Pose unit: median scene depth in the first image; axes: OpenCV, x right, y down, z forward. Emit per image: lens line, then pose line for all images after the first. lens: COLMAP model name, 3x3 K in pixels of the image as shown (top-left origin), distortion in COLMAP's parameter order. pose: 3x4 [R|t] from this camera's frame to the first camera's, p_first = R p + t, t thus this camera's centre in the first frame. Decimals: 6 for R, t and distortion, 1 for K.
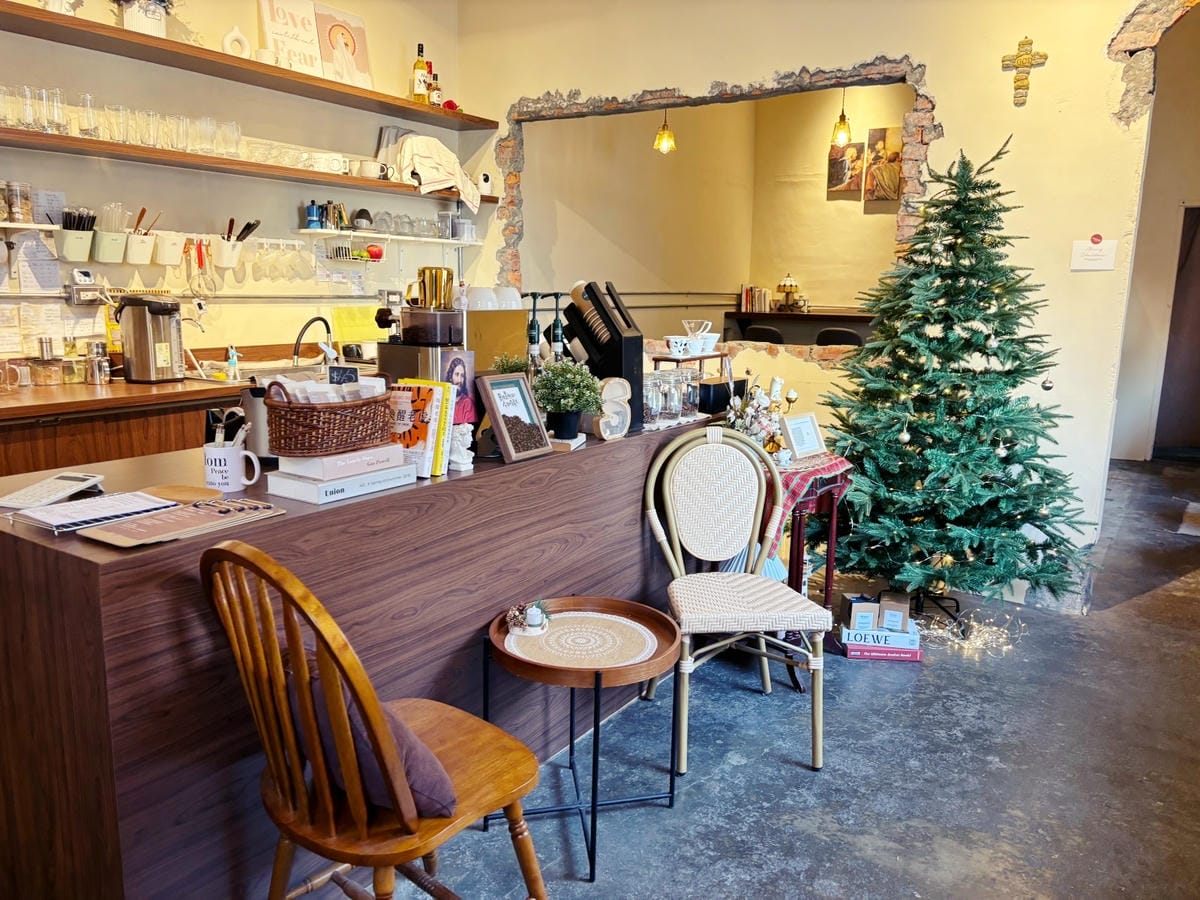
lens RADIAL K [[934.6, 0, 600.0], [0, 934.6, 450.0], [0, 0, 1]] dist [0.058159, -0.156185]
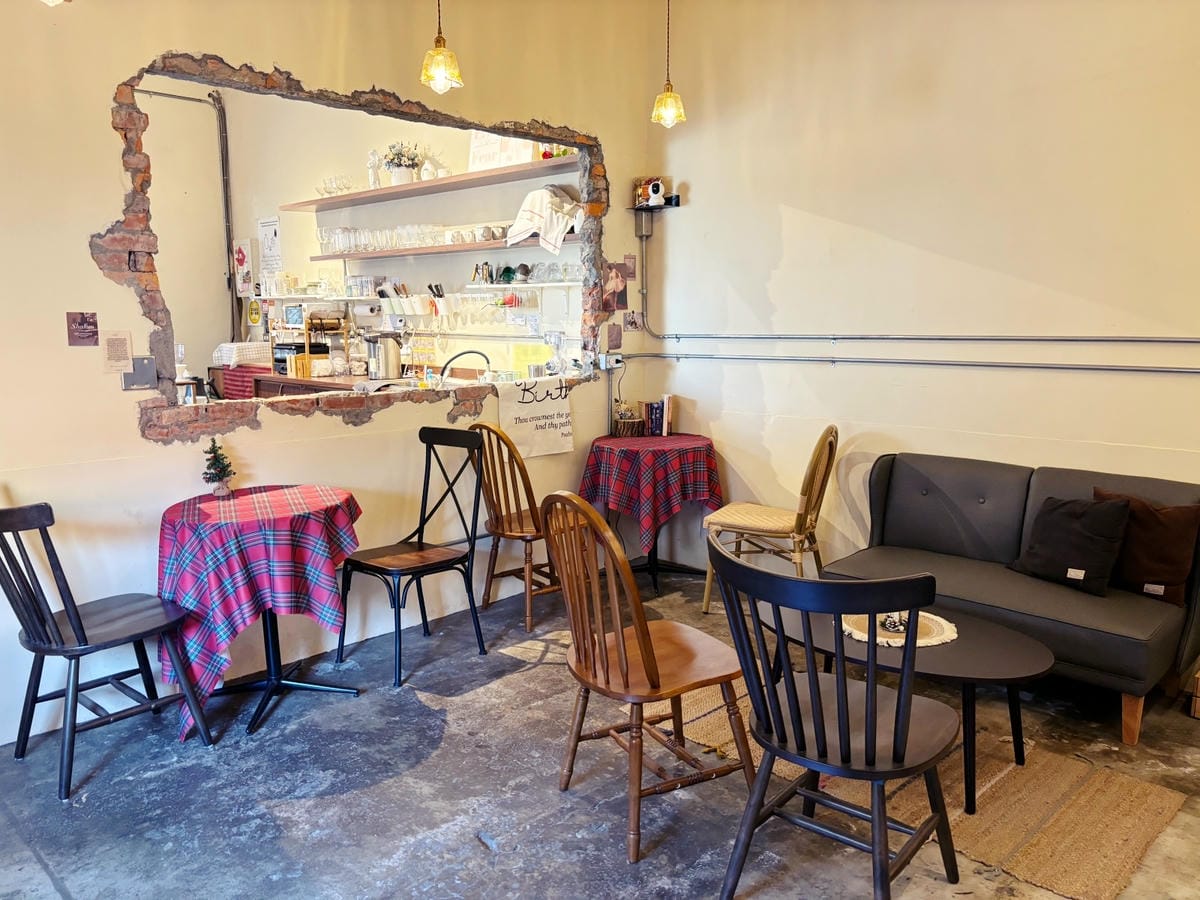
lens RADIAL K [[934.6, 0, 600.0], [0, 934.6, 450.0], [0, 0, 1]] dist [0.058159, -0.156185]
pose [[-0.206411, 0.119816, -0.971102, 0.917642], [-0.171190, 0.972744, 0.156406, -0.229607], [0.963373, 0.198527, -0.180274, 1.360856]]
